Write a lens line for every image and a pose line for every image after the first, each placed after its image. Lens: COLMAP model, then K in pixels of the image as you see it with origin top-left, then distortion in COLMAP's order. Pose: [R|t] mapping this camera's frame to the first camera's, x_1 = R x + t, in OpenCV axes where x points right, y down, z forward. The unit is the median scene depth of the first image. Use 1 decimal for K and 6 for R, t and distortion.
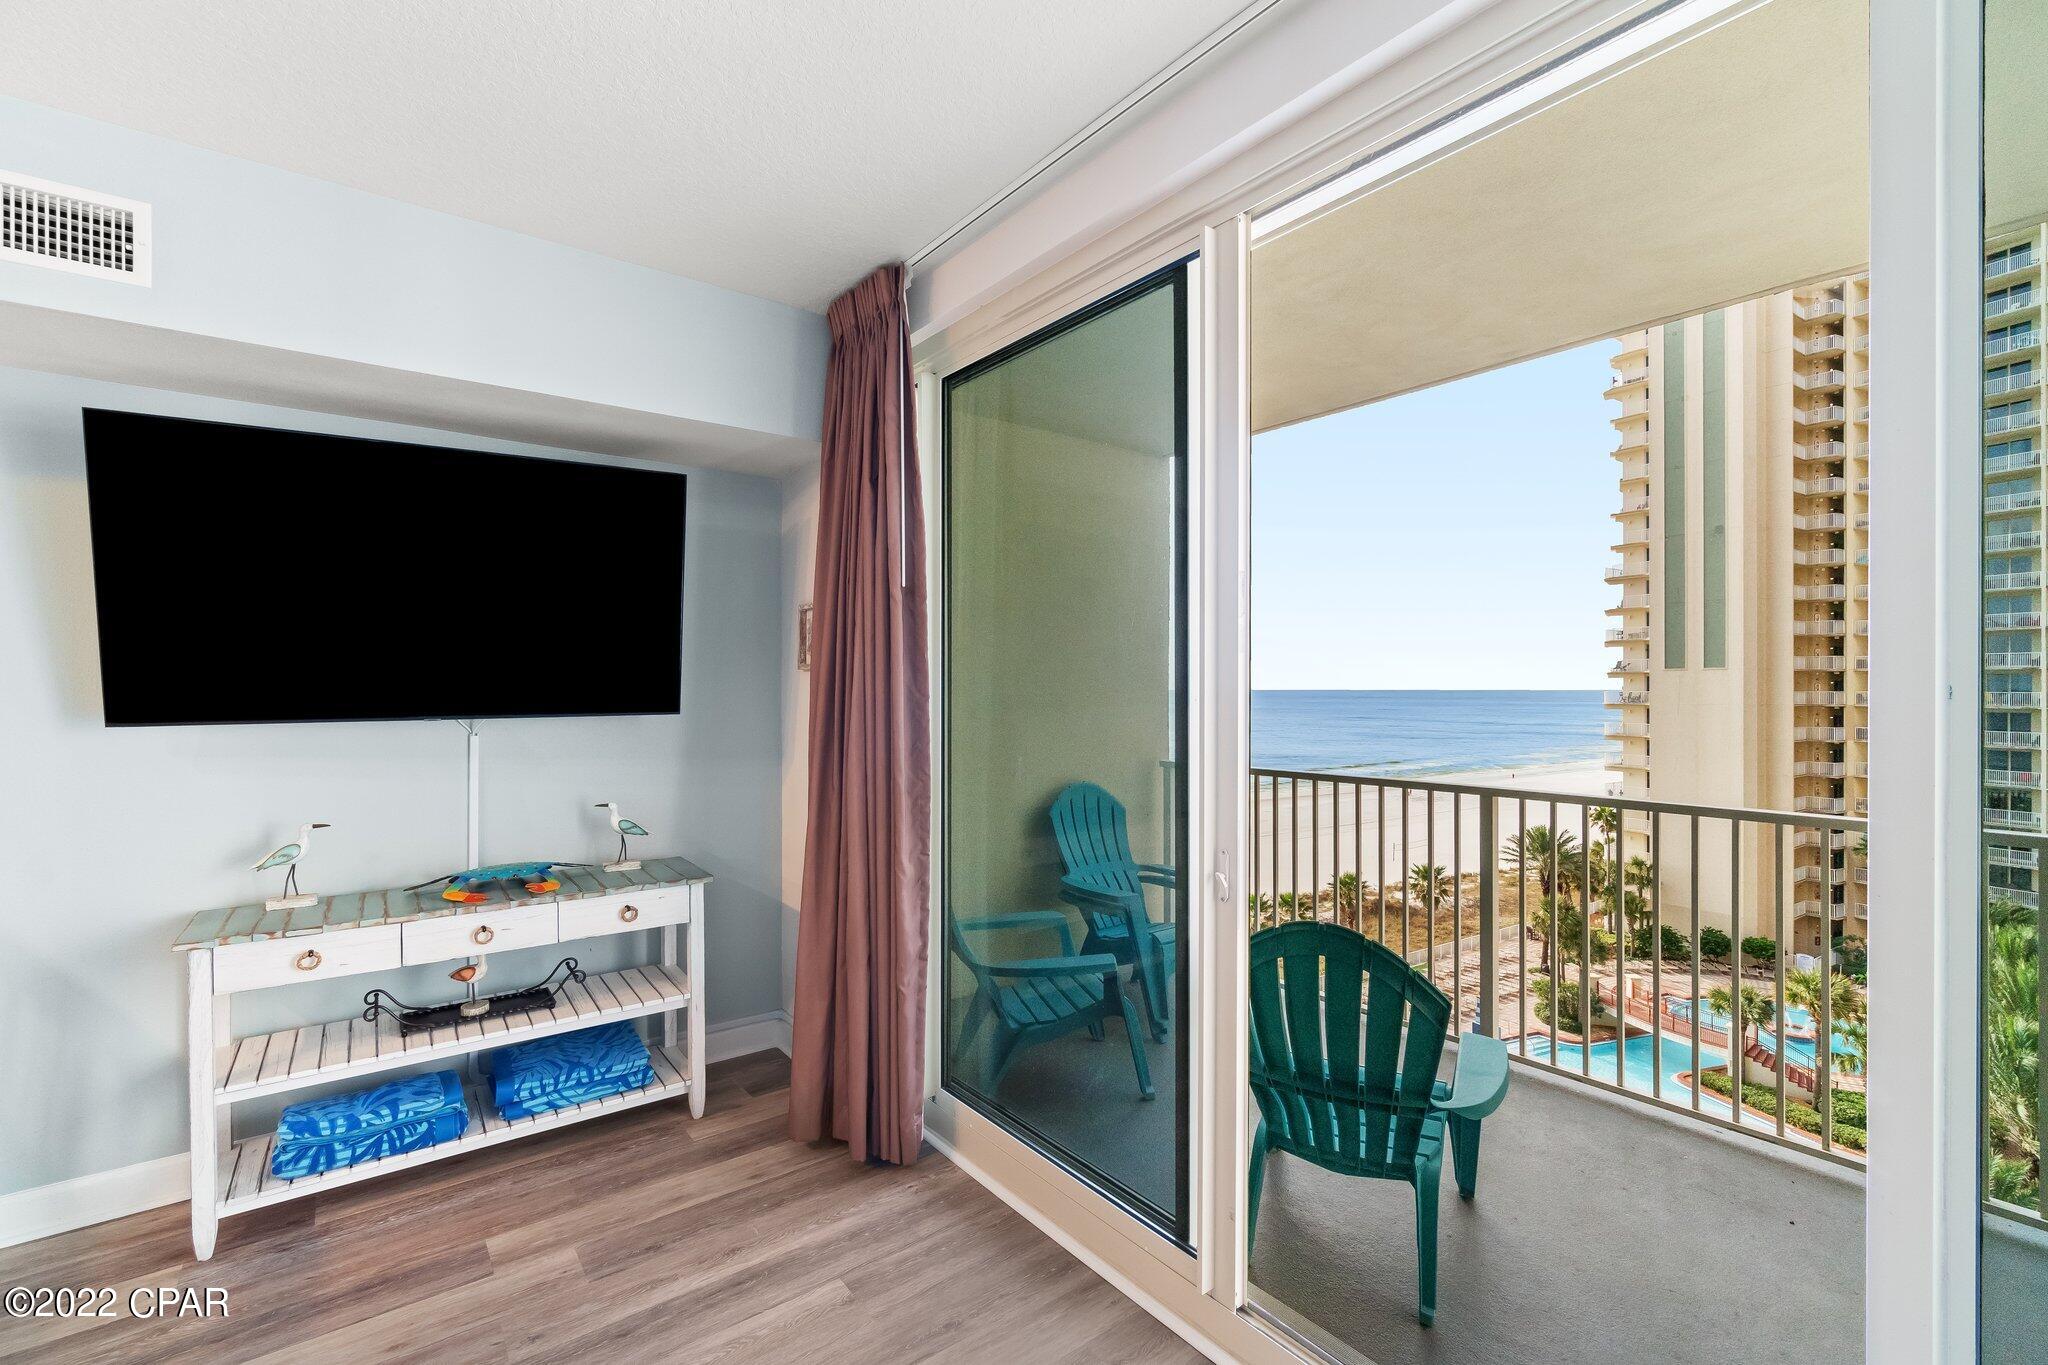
lens RADIAL K [[884.6, 0, 1026.2], [0, 884.6, 682.6], [0, 0, 1]] dist [-0.004909, 0.001261]
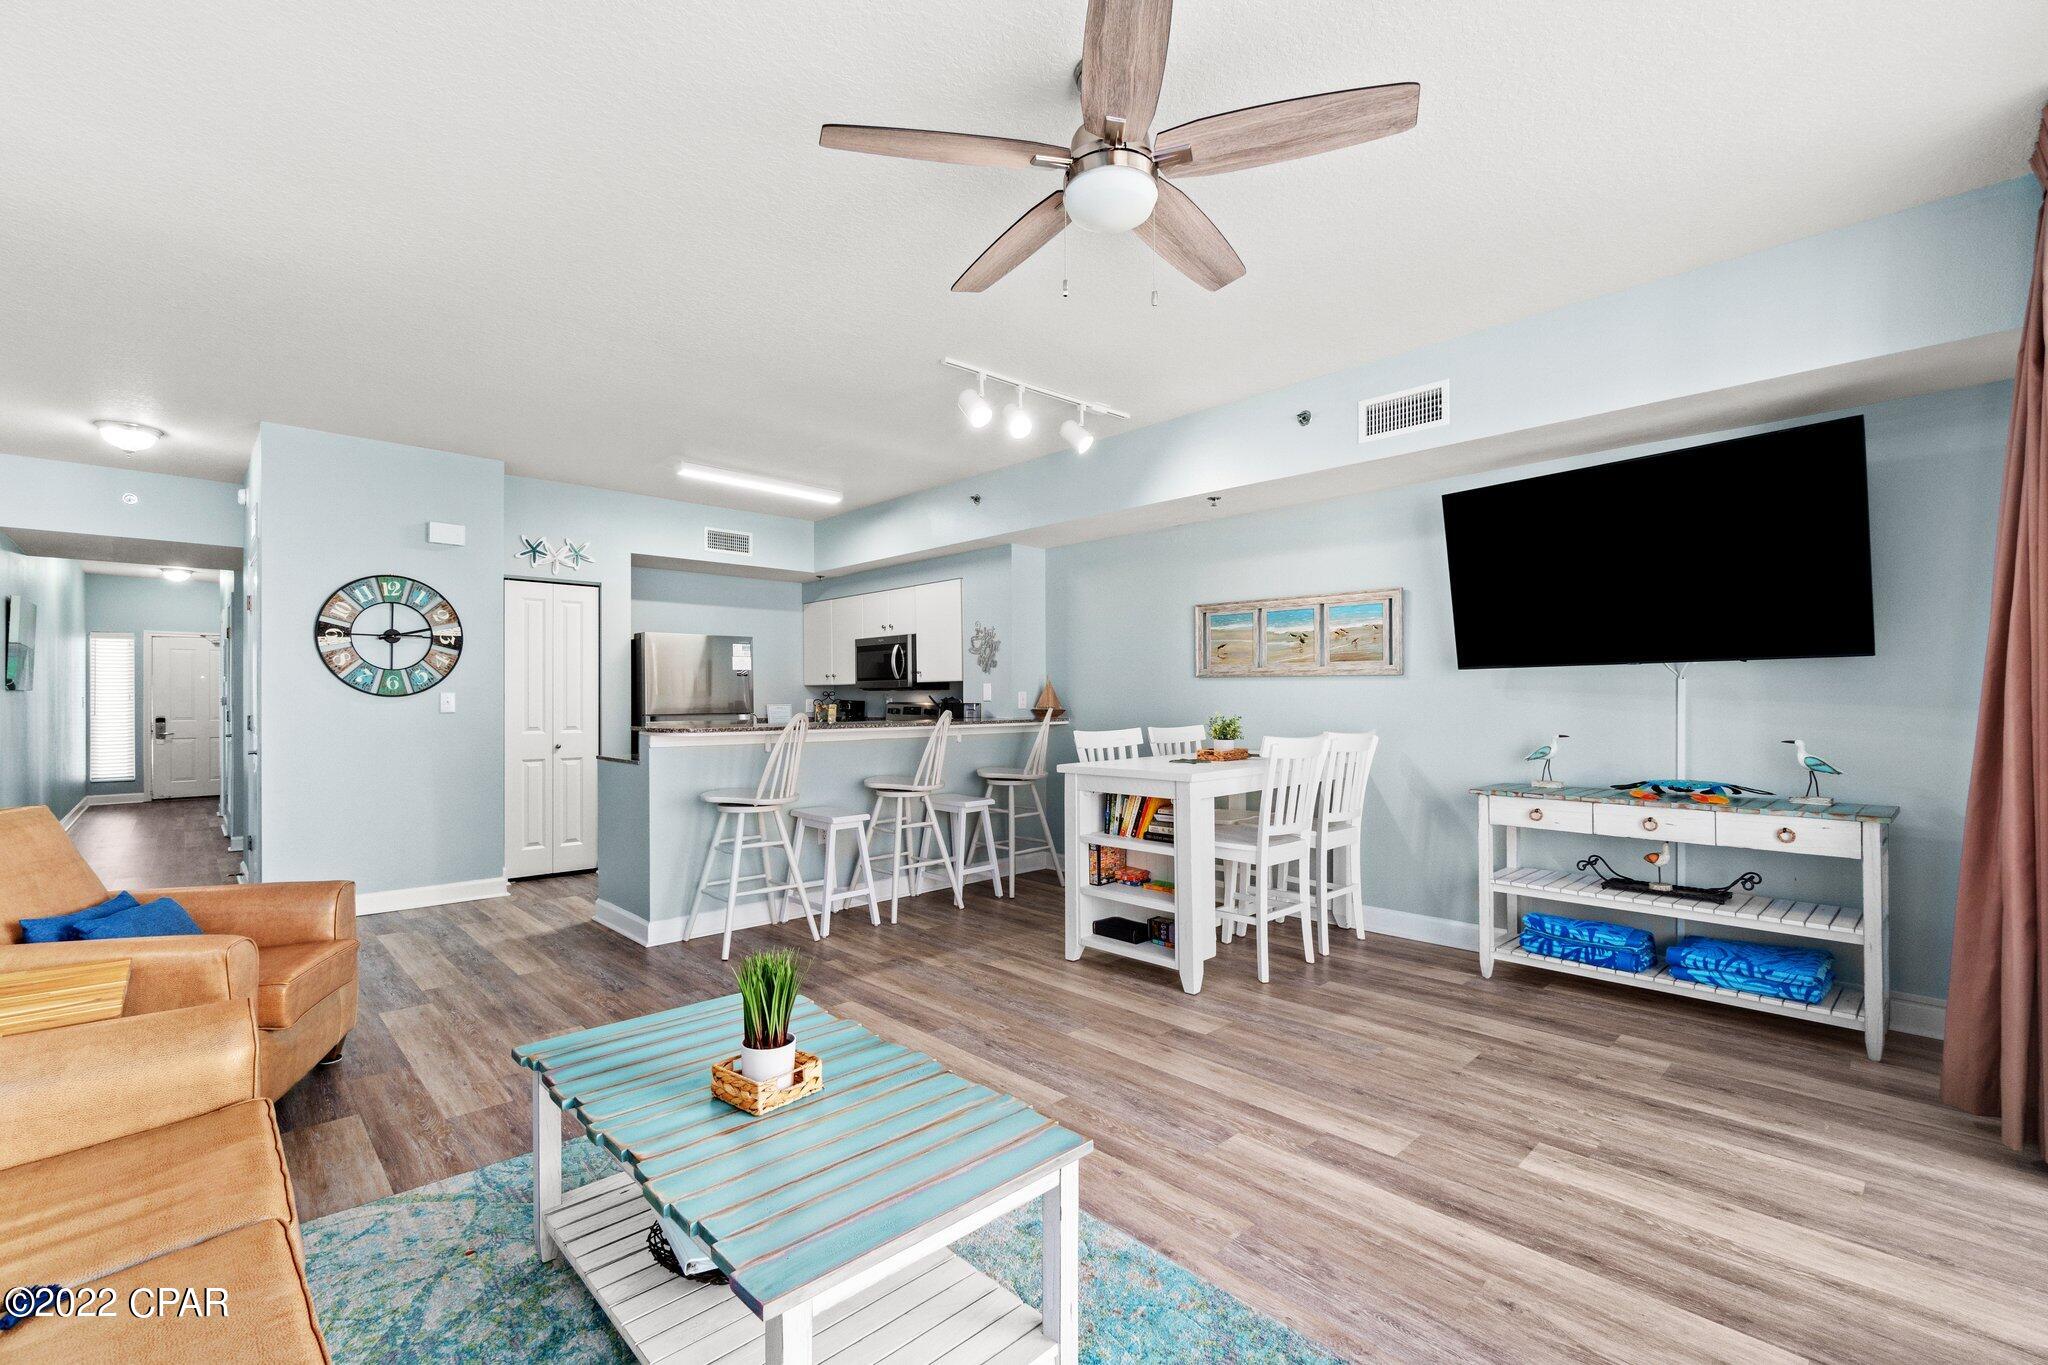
lens RADIAL K [[884.6, 0, 1026.1], [0, 884.6, 698.5], [0, 0, 1]] dist [-0.004909, 0.001261]
pose [[0.108431, 0.000954, -0.994103, 0.527343], [0.006132, 0.999980, 0.001629, 0.082391], [0.994085, -0.006273, 0.108423, -0.054368]]
